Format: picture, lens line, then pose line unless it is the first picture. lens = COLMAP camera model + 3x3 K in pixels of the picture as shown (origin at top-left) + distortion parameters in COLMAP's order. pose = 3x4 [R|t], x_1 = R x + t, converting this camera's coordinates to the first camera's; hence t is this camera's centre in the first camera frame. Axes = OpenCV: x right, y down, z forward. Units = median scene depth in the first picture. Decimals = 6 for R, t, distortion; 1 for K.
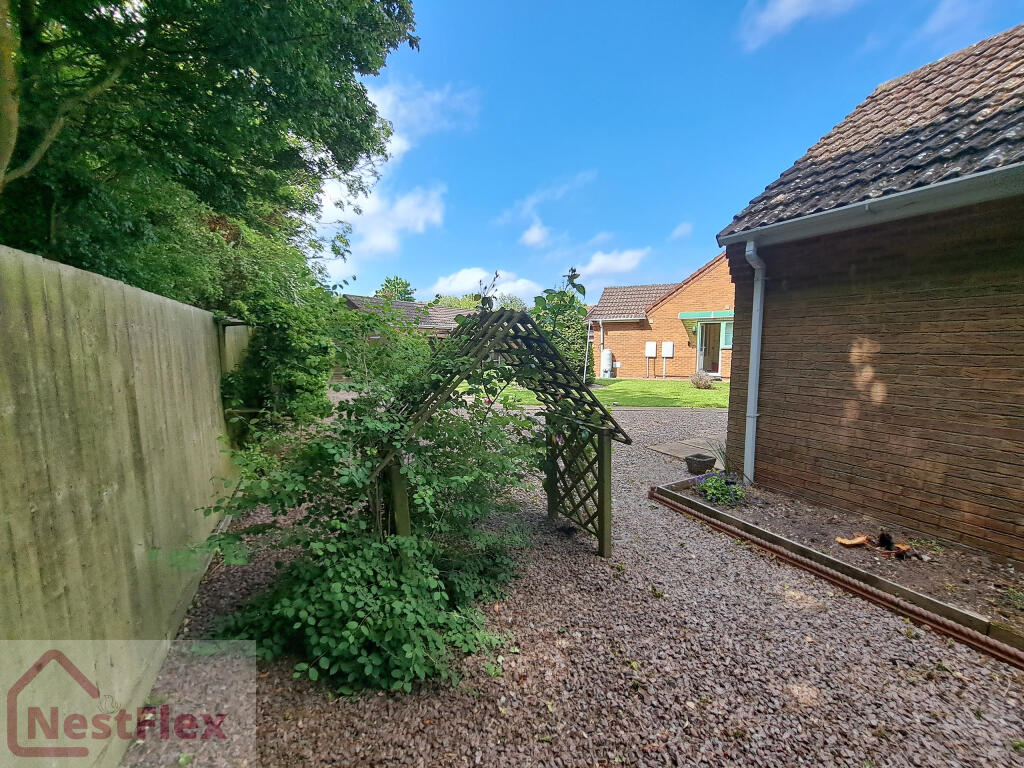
lens RADIAL K [[407.8, 0, 511.5], [0, 407.8, 385.1], [0, 0, 1]] dist [-0.001908, -0.000047]
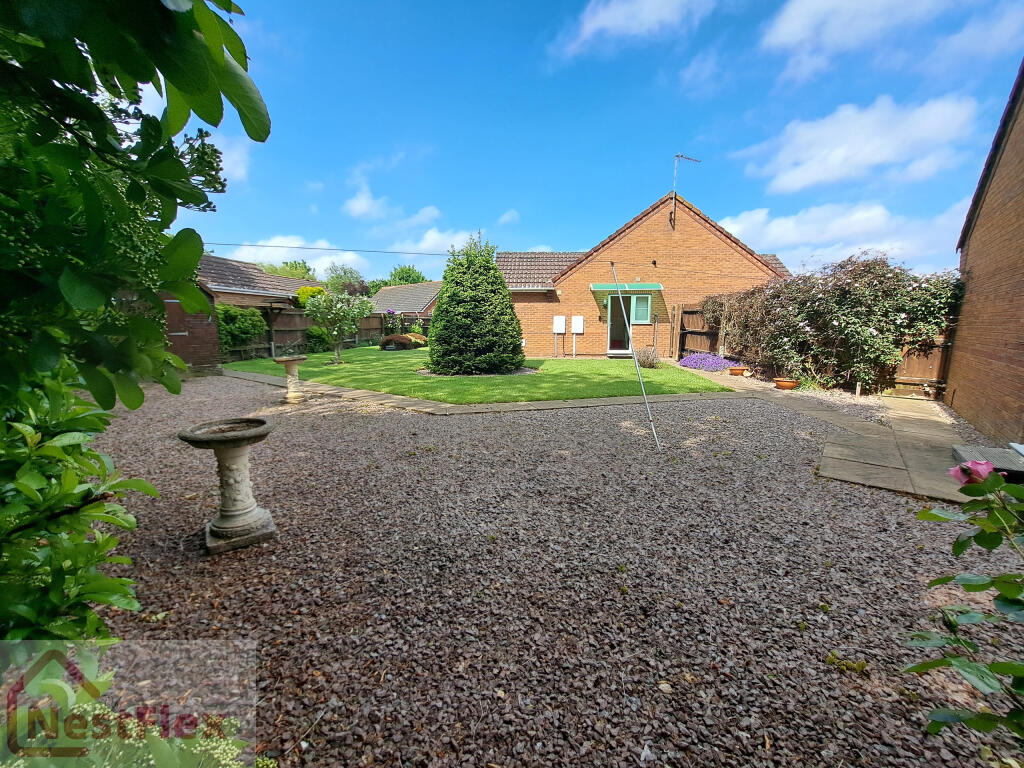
lens RADIAL K [[407.8, 0, 512.1], [0, 407.8, 379.8], [0, 0, 1]] dist [-0.001908, -0.000047]
pose [[0.923034, -0.043609, 0.382240, -0.096757], [0.029538, 0.998655, 0.042606, -0.009041], [-0.383584, -0.028036, 0.923081, 0.225194]]
